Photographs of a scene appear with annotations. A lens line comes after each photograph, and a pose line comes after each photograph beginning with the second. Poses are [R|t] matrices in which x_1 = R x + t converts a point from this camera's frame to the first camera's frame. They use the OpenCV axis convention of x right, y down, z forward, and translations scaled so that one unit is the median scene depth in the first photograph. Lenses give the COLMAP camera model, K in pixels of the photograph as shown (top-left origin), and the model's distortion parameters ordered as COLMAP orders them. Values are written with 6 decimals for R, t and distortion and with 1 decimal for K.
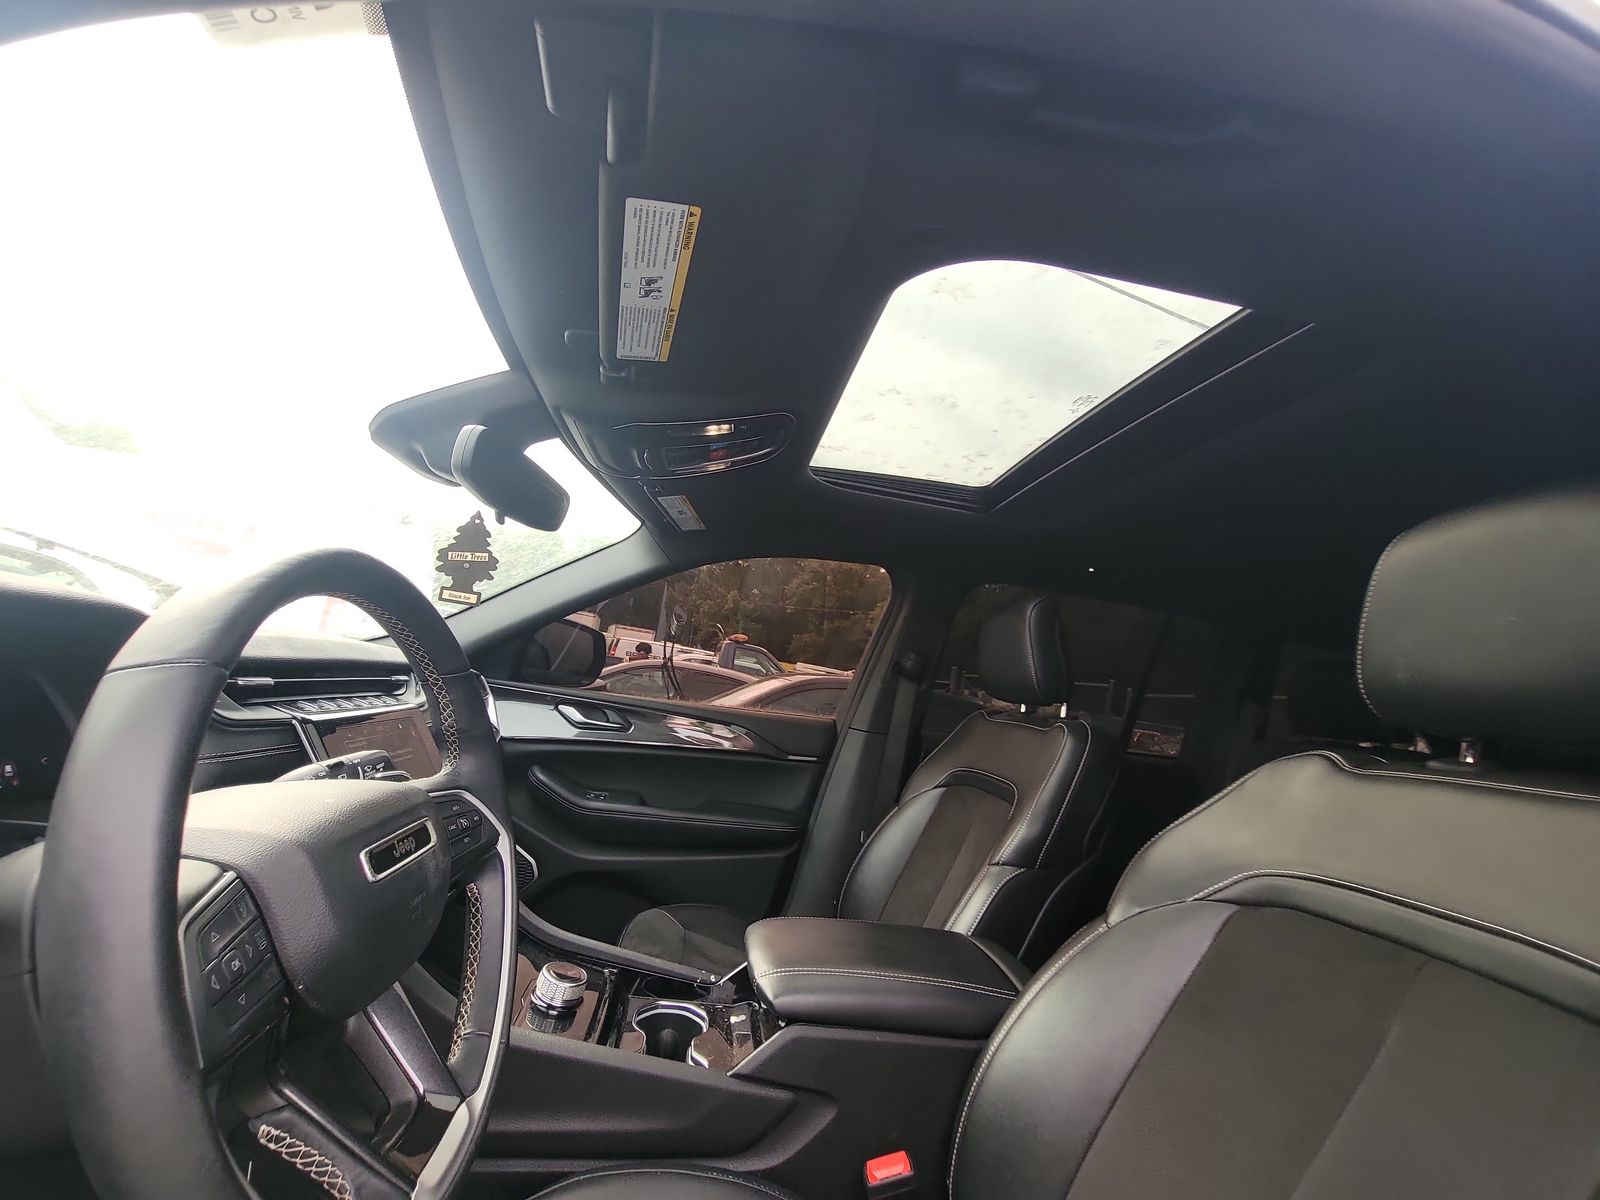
lens RADIAL K [[649.4, 0, 799.0], [0, 649.4, 594.4], [0, 0, 1]] dist [0.000388, -0.002938]
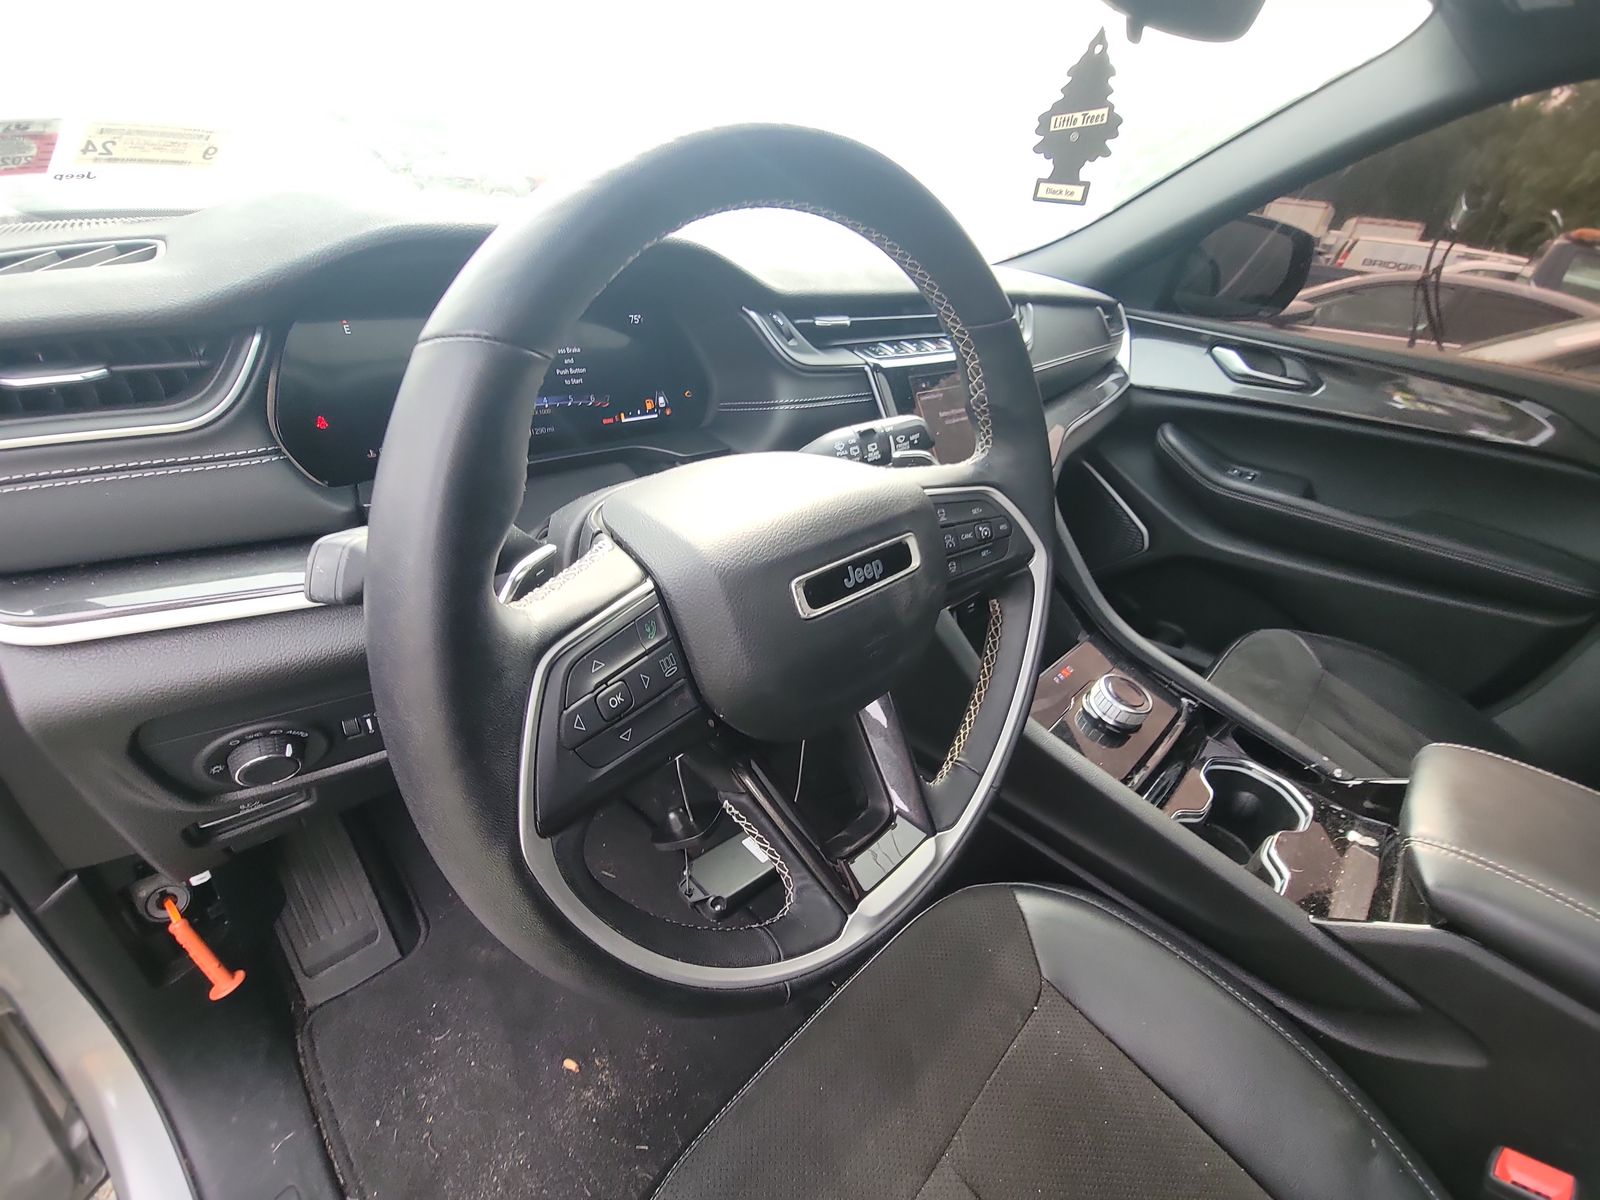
lens RADIAL K [[649.4, 0, 799.0], [0, 649.4, 594.4], [0, 0, 1]] dist [0.000388, -0.002938]
pose [[0.606577, 0.329728, -0.723425, -0.044194], [0.101039, 0.870590, 0.481523, 0.015943], [0.788578, -0.365175, 0.494764, 0.273194]]
